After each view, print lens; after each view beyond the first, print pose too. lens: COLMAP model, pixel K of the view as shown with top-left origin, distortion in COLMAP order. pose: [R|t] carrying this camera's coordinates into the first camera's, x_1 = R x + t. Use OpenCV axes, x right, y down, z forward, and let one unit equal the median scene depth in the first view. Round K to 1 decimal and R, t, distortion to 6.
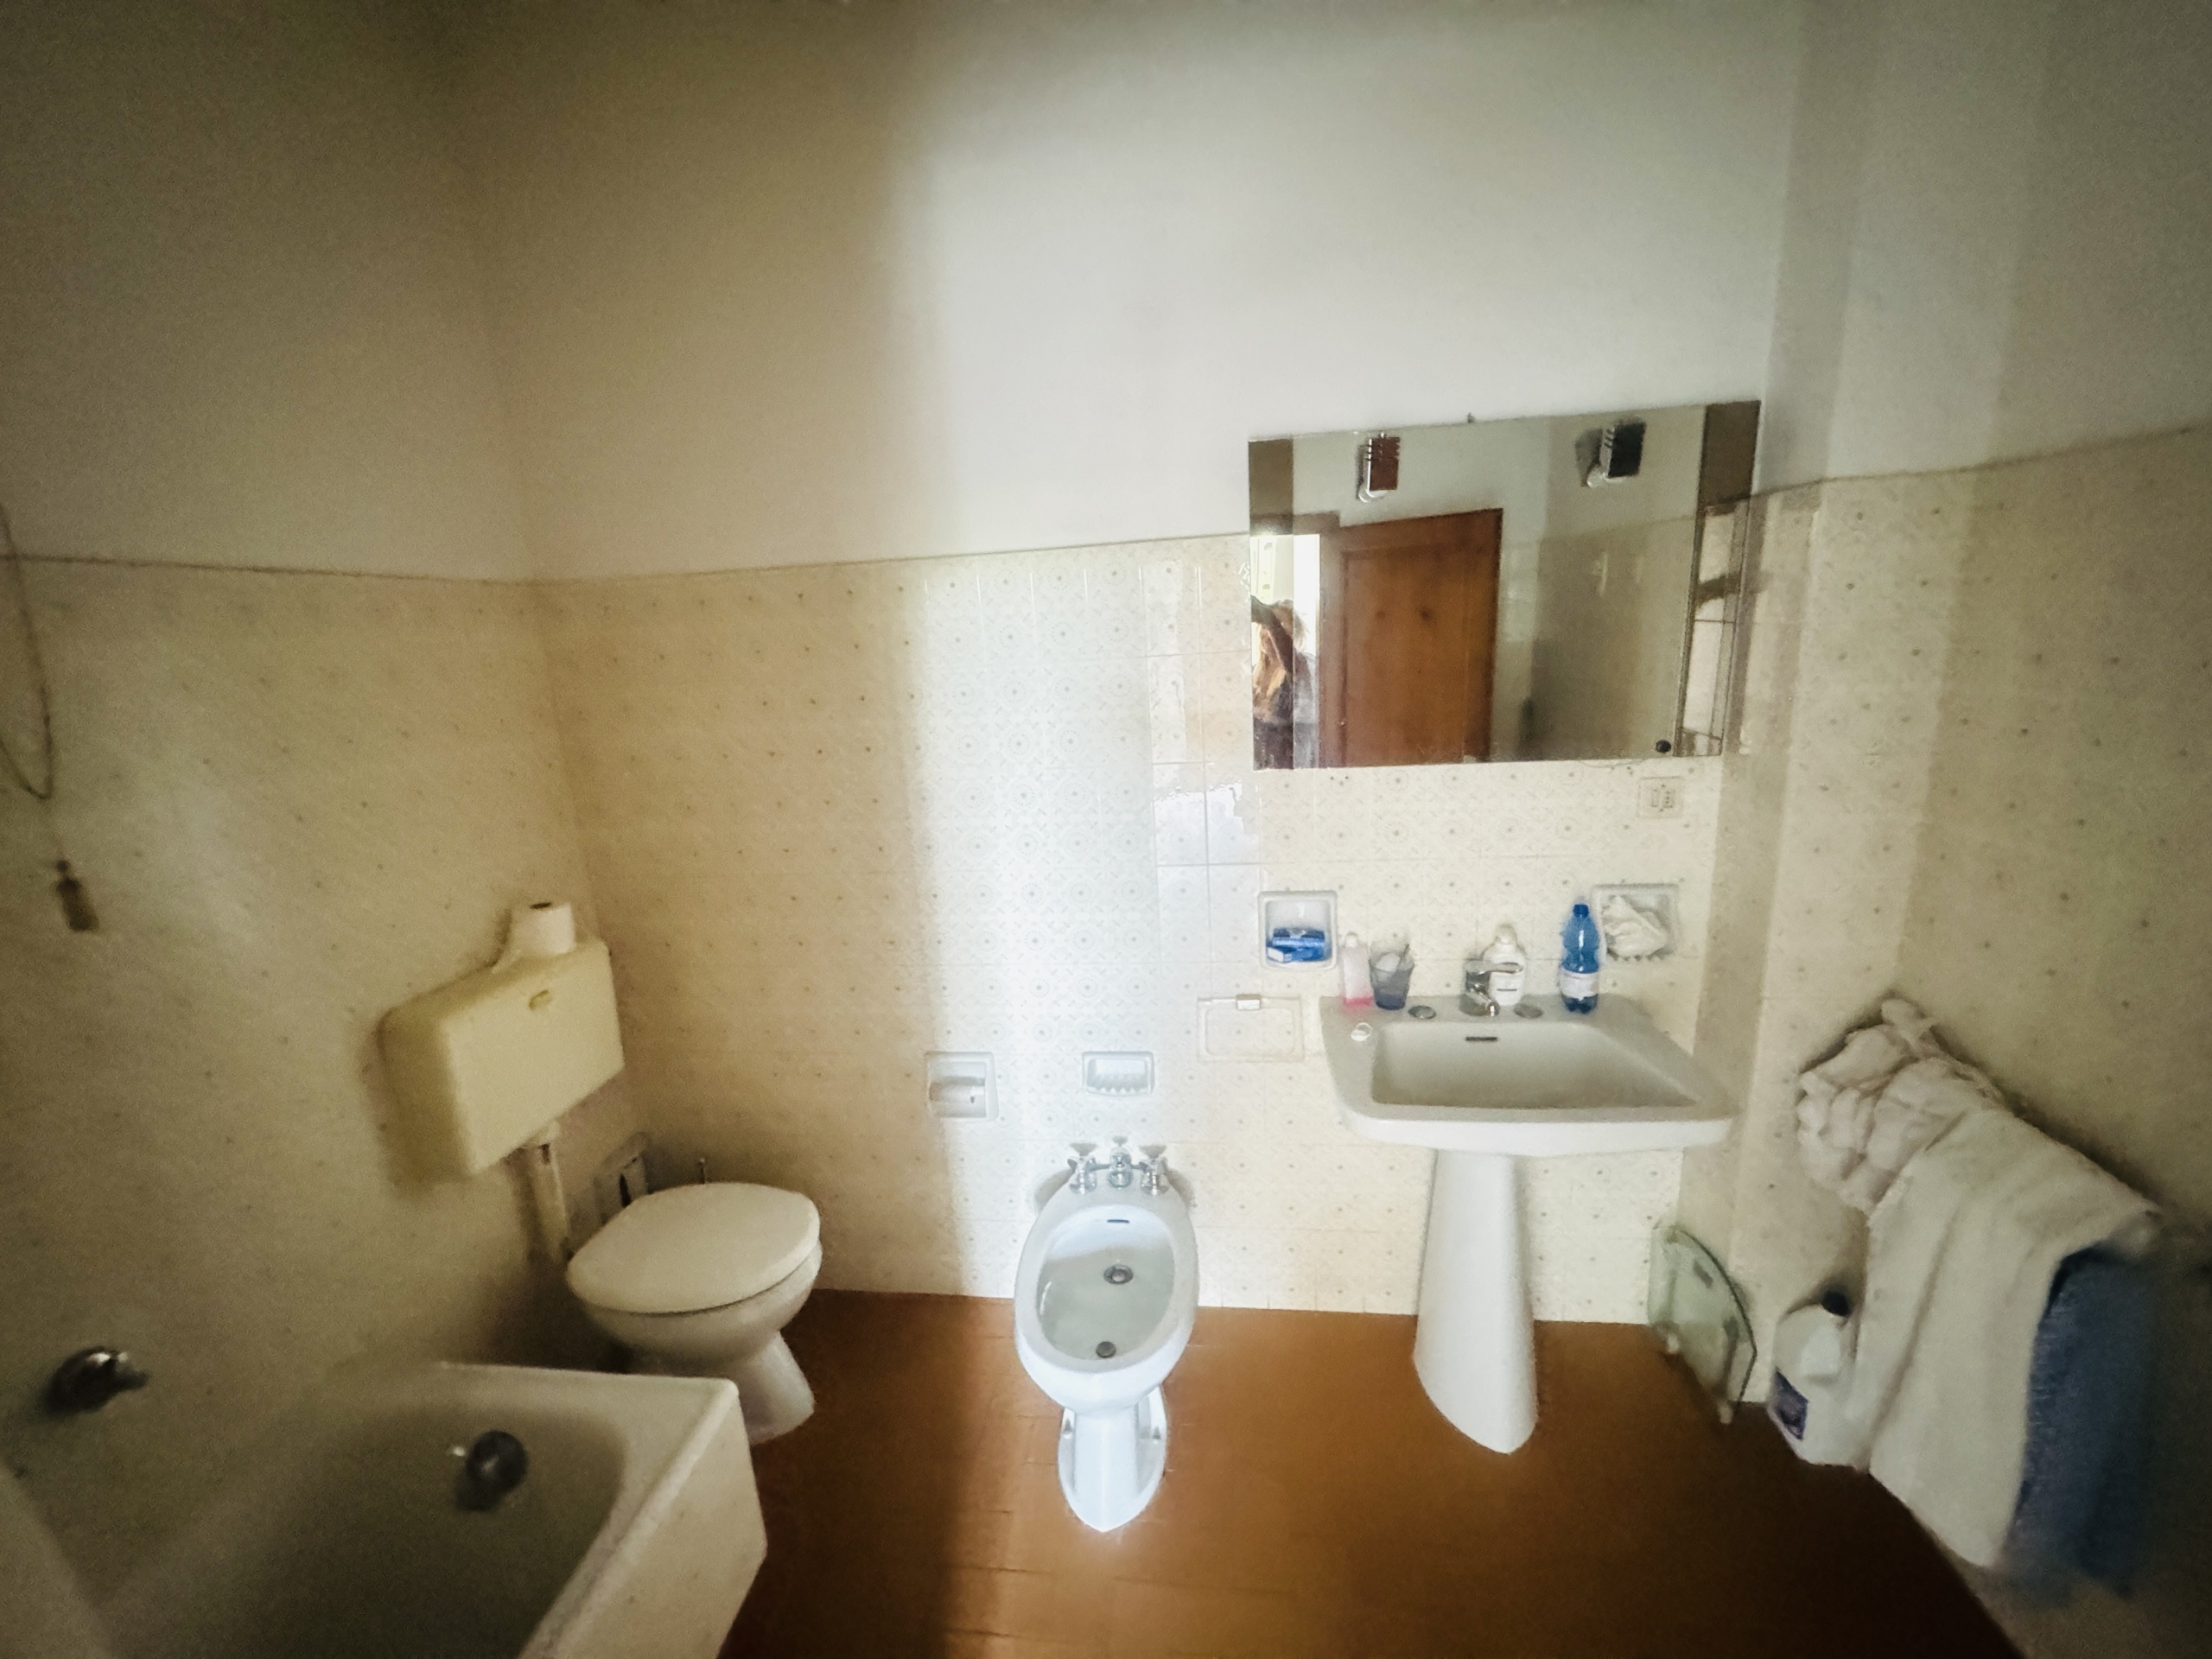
lens RADIAL K [[882.0, 0, 1106.0], [0, 882.0, 829.5], [0, 0, 1]] dist [-0.002026, 0.000024]
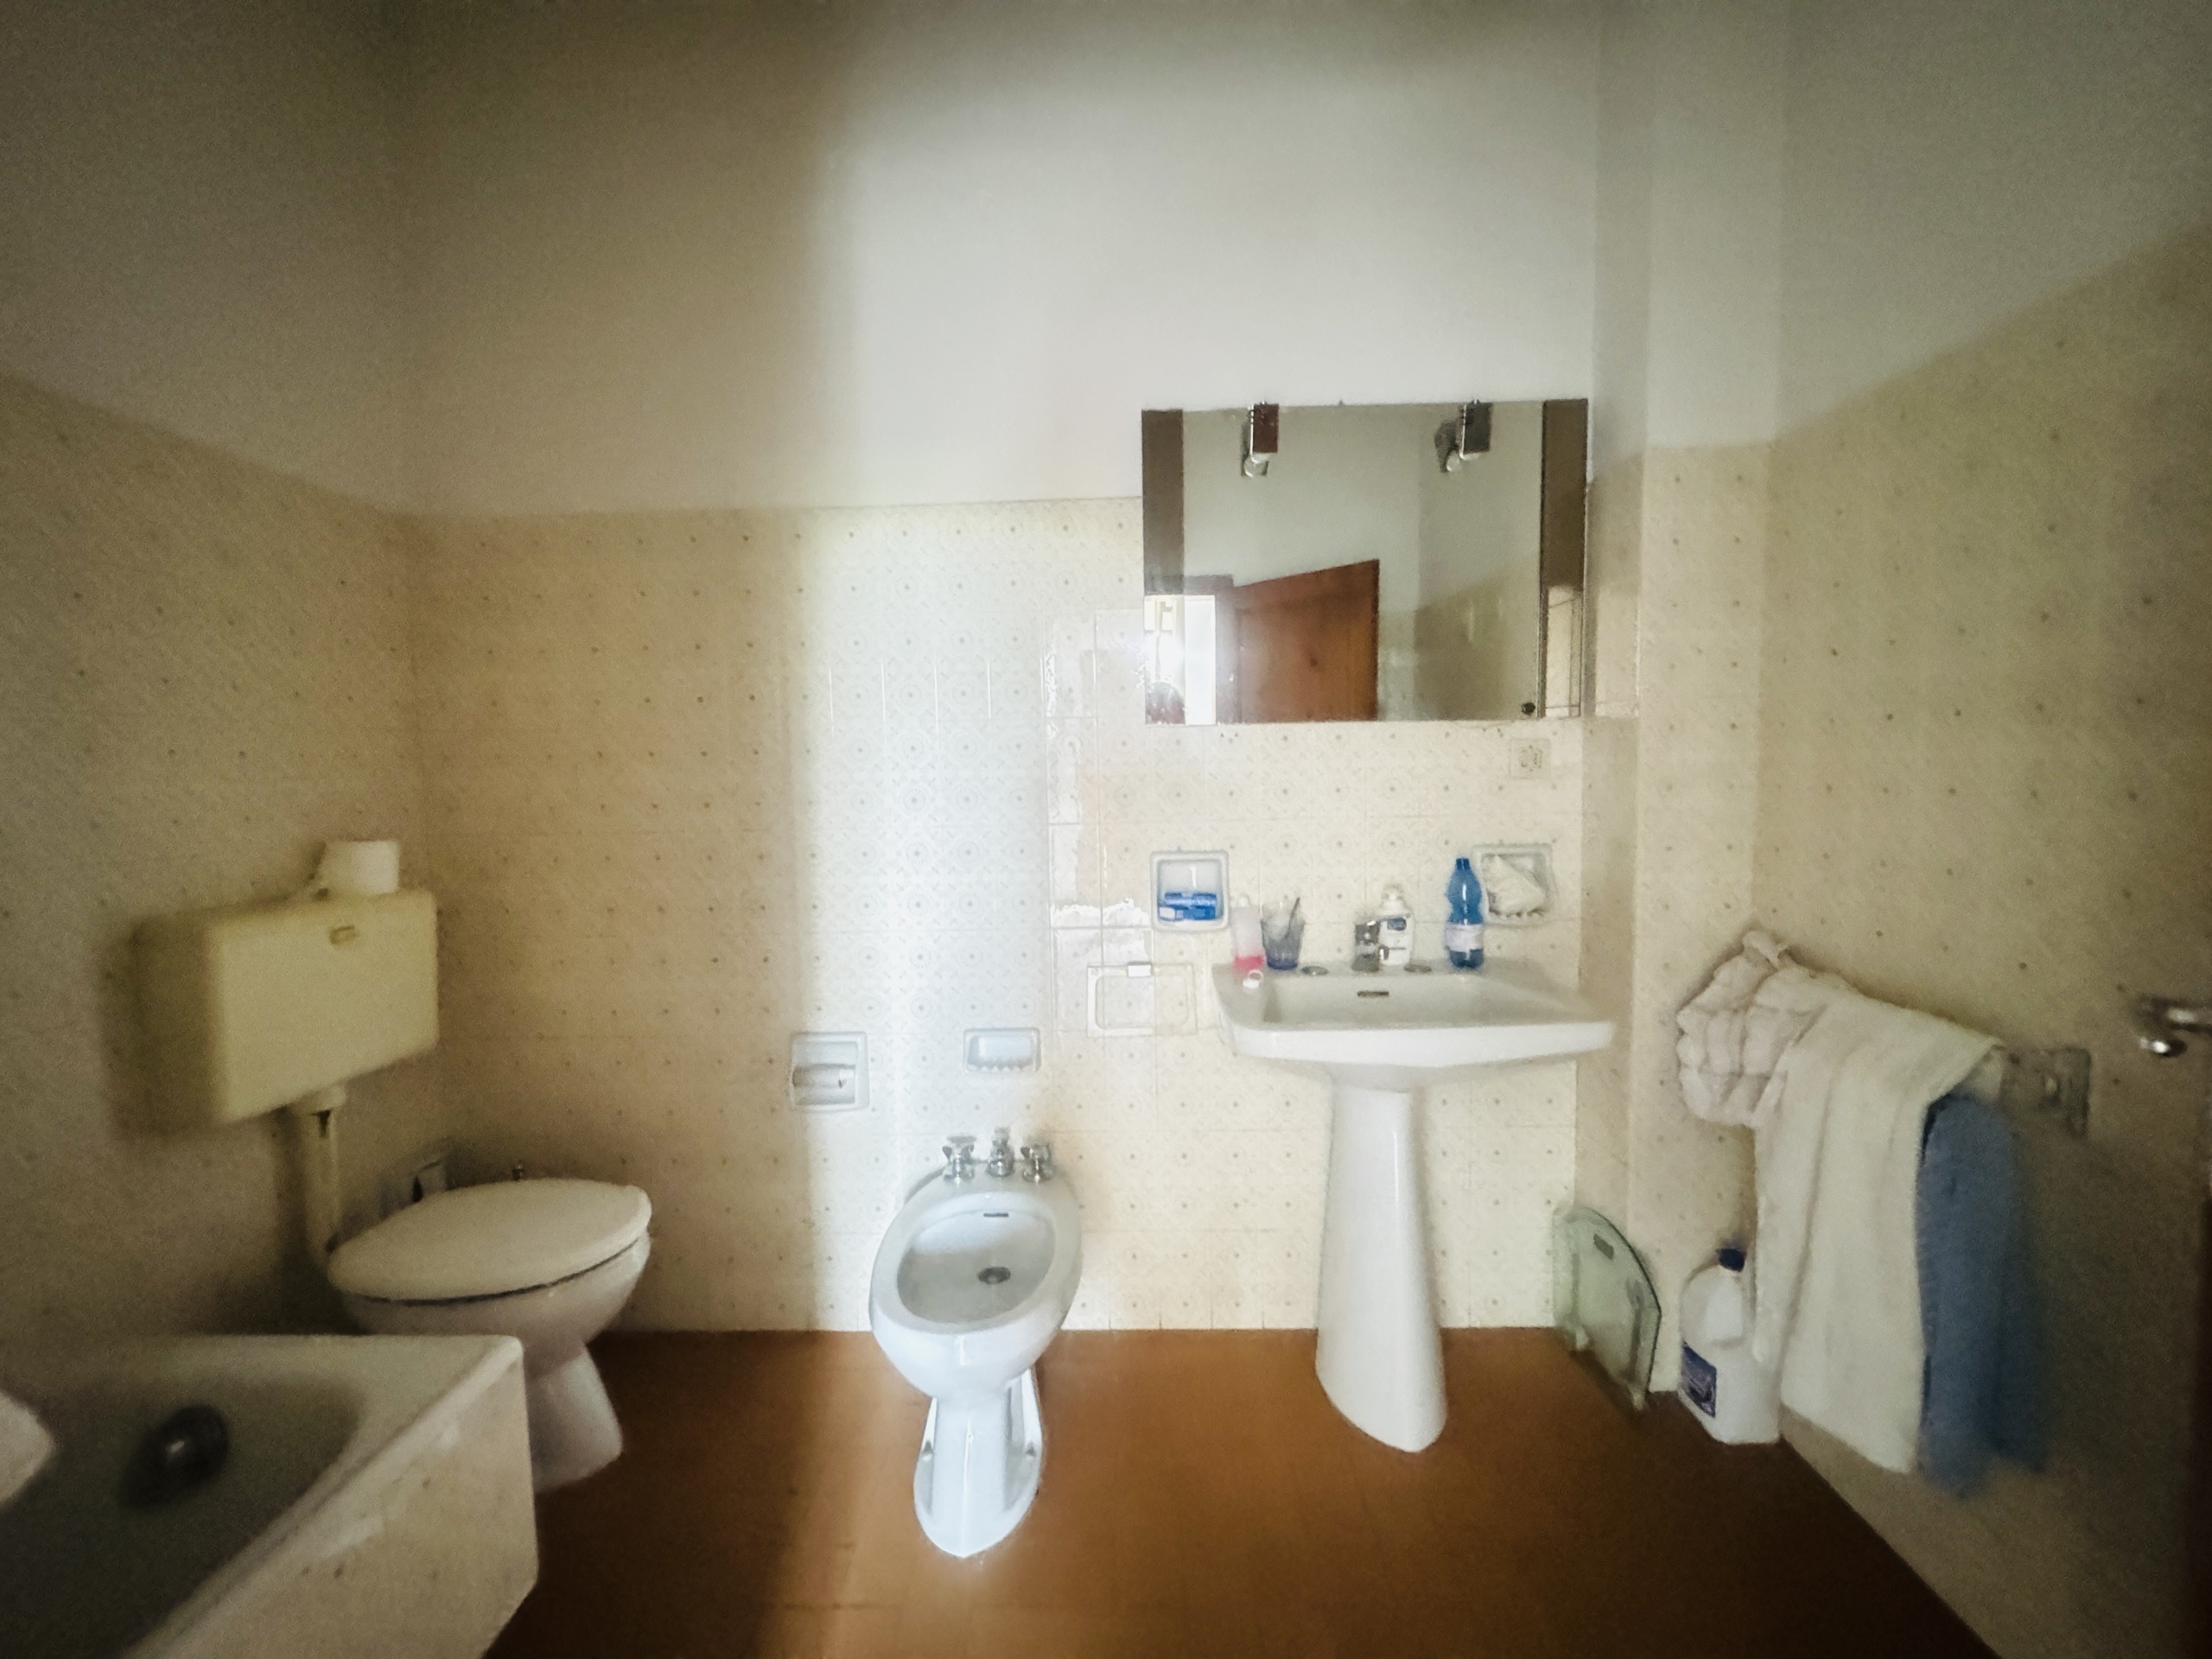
lens RADIAL K [[886.4, 0, 1104.7], [0, 886.4, 826.7], [0, 0, 1]] dist [-0.002987, 0.000546]
pose [[0.994355, 0.031324, 0.101380, 0.022083], [-0.014066, 0.985914, -0.166658, 0.219702], [-0.105172, 0.164291, 0.980789, 0.031813]]
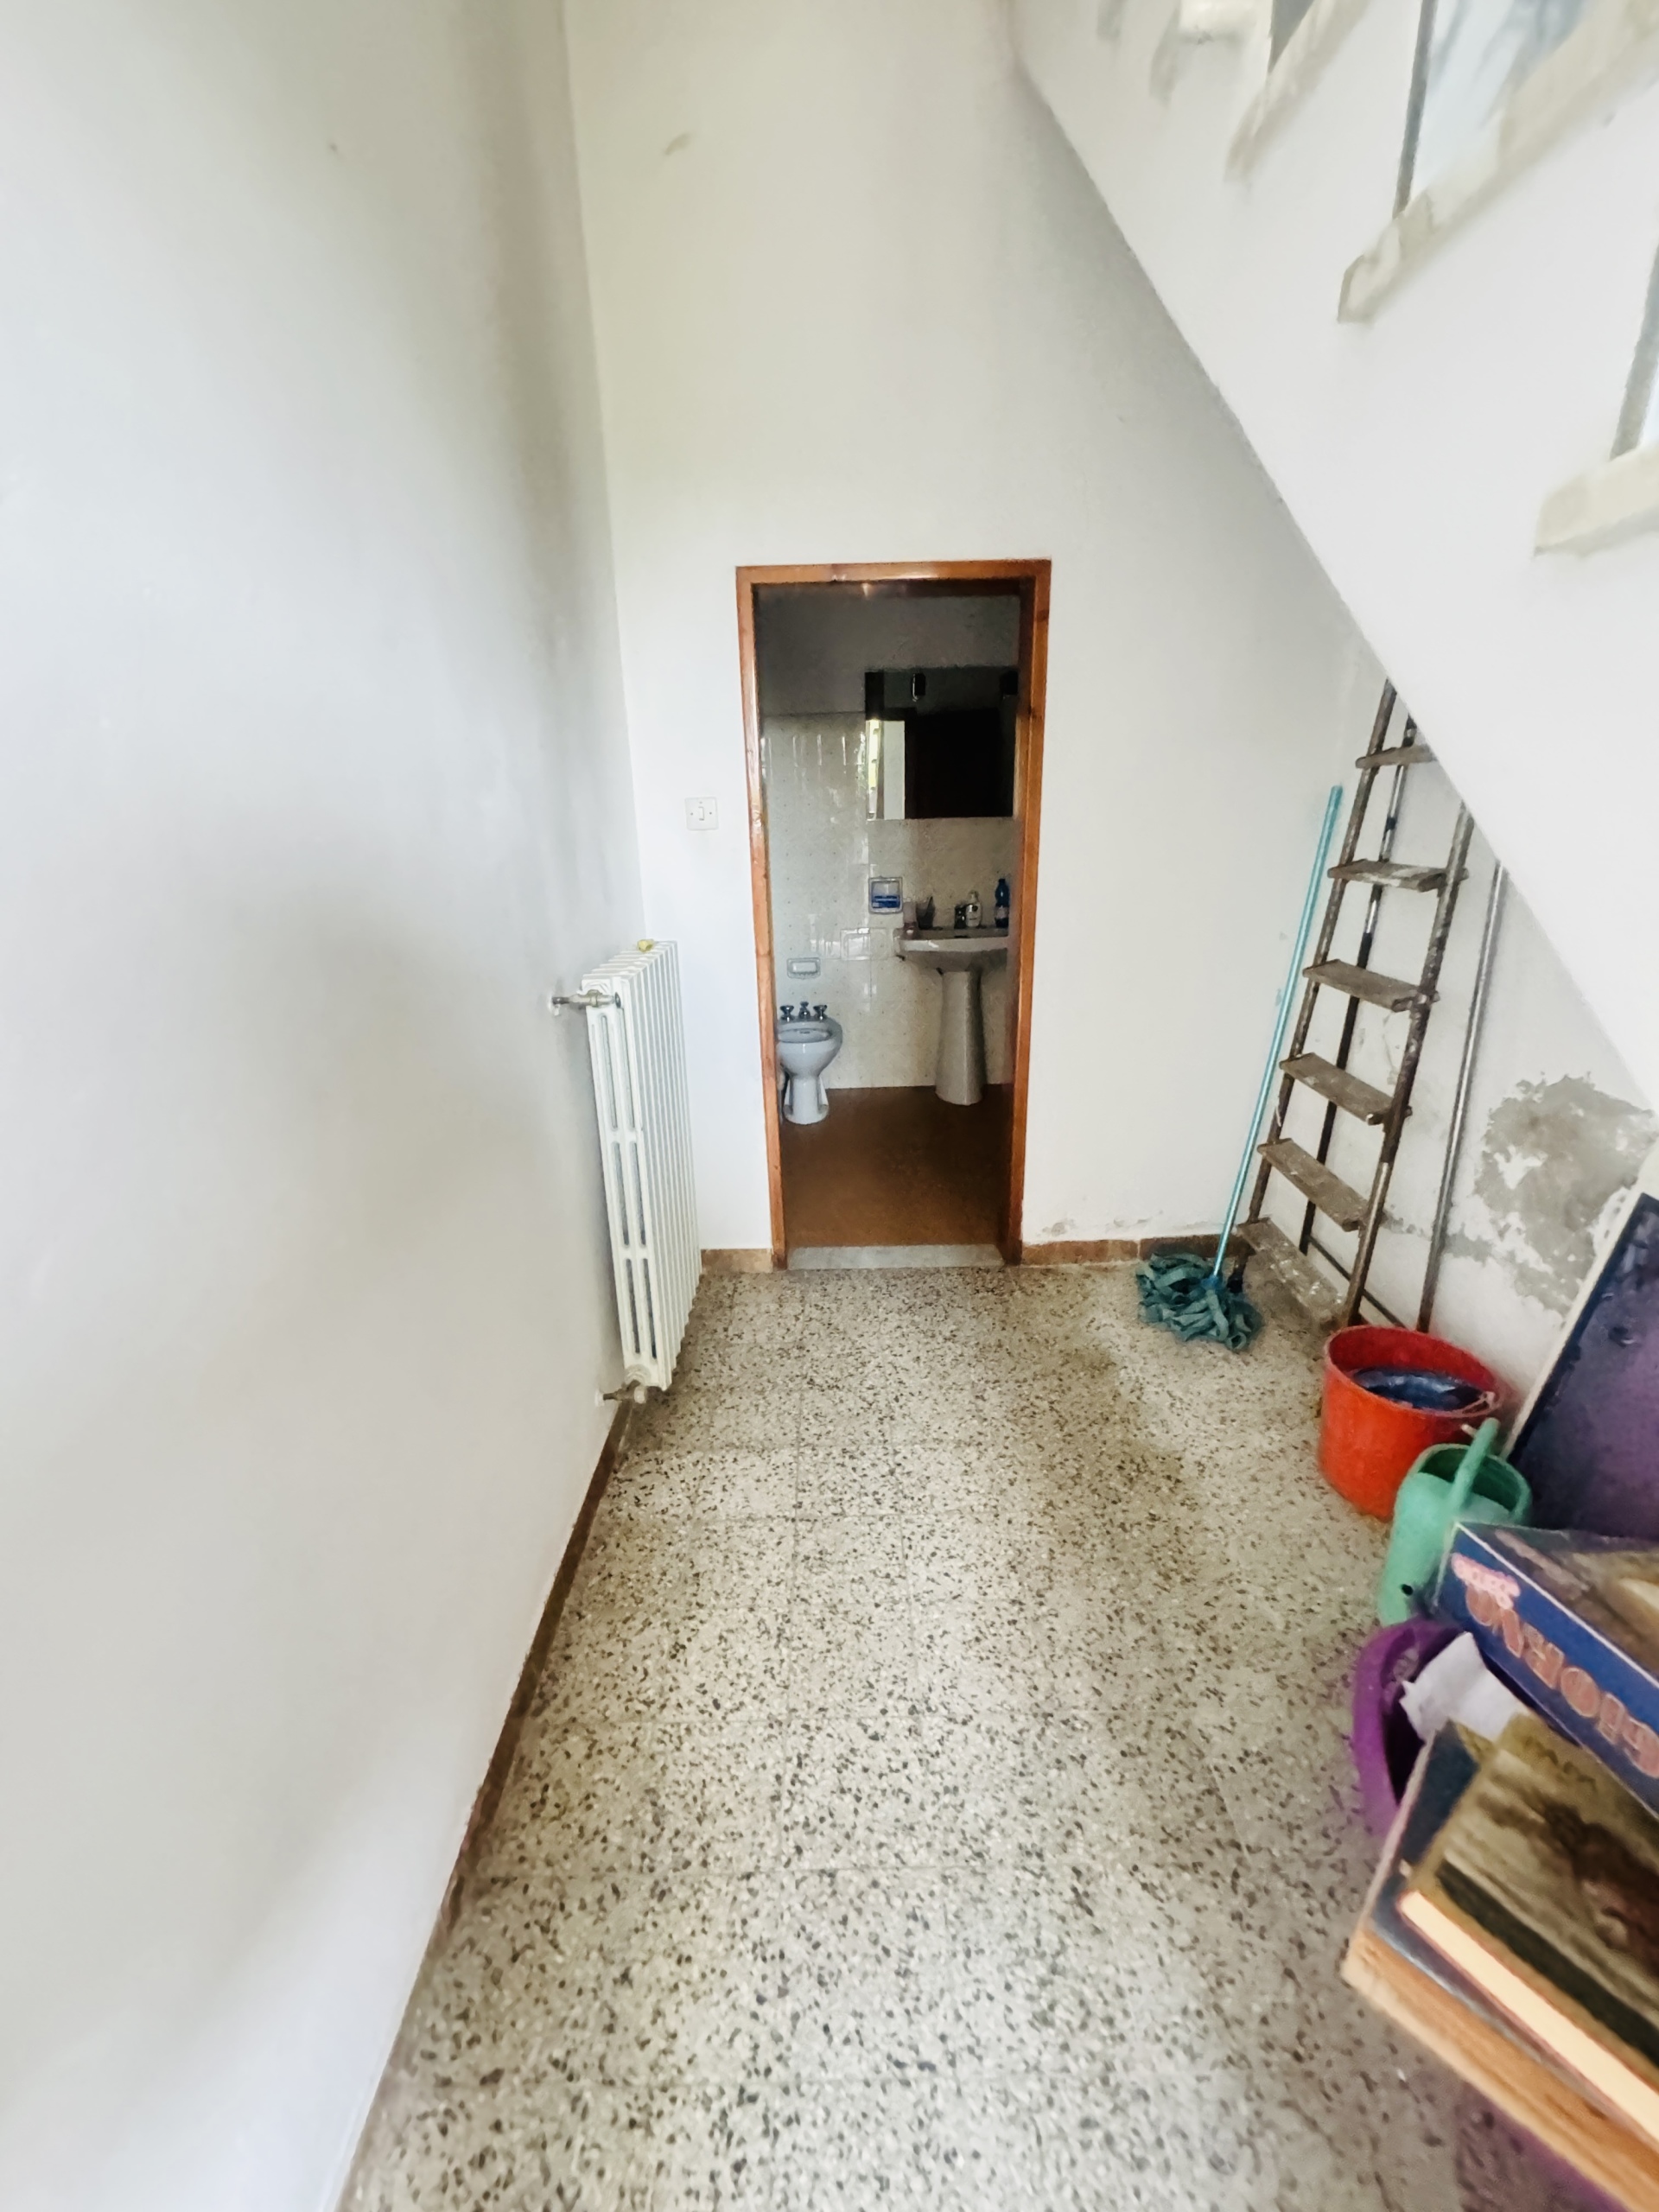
lens RADIAL K [[886.4, 0, 833.1], [0, 886.4, 1104.6], [0, 0, 1]] dist [-0.002987, 0.000546]
pose [[0.990426, -0.003283, 0.138007, -0.239688], [-0.006352, 0.997575, 0.069314, 0.515560], [-0.137900, -0.069527, 0.988003, -1.305710]]
